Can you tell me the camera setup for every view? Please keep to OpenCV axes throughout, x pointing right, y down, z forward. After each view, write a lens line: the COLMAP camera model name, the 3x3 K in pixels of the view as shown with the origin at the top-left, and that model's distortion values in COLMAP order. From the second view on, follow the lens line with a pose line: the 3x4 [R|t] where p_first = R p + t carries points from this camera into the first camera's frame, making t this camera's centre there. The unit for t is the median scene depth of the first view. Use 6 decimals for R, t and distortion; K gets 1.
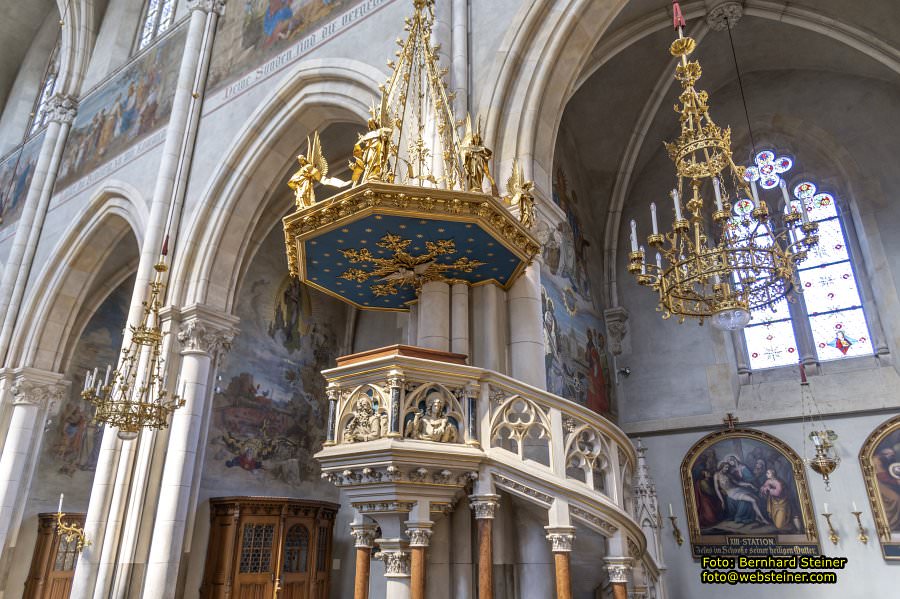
lens RADIAL K [[629.0, 0, 463.0], [0, 629.0, 294.6], [0, 0, 1]] dist [0.020558, -0.013202]
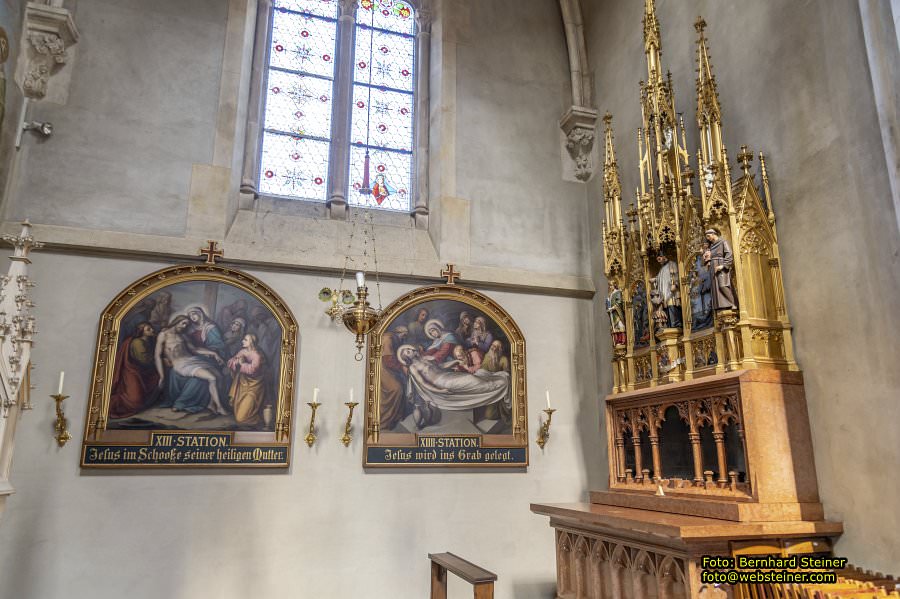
lens RADIAL K [[629.0, 0, 451.0], [0, 629.0, 284.3], [0, 0, 1]] dist [0.020558, -0.013202]
pose [[0.668643, 0.199347, 0.716364, 0.148351], [-0.283599, 0.958941, -0.002144, 0.167167], [-0.687378, -0.201726, 0.697724, 0.412047]]
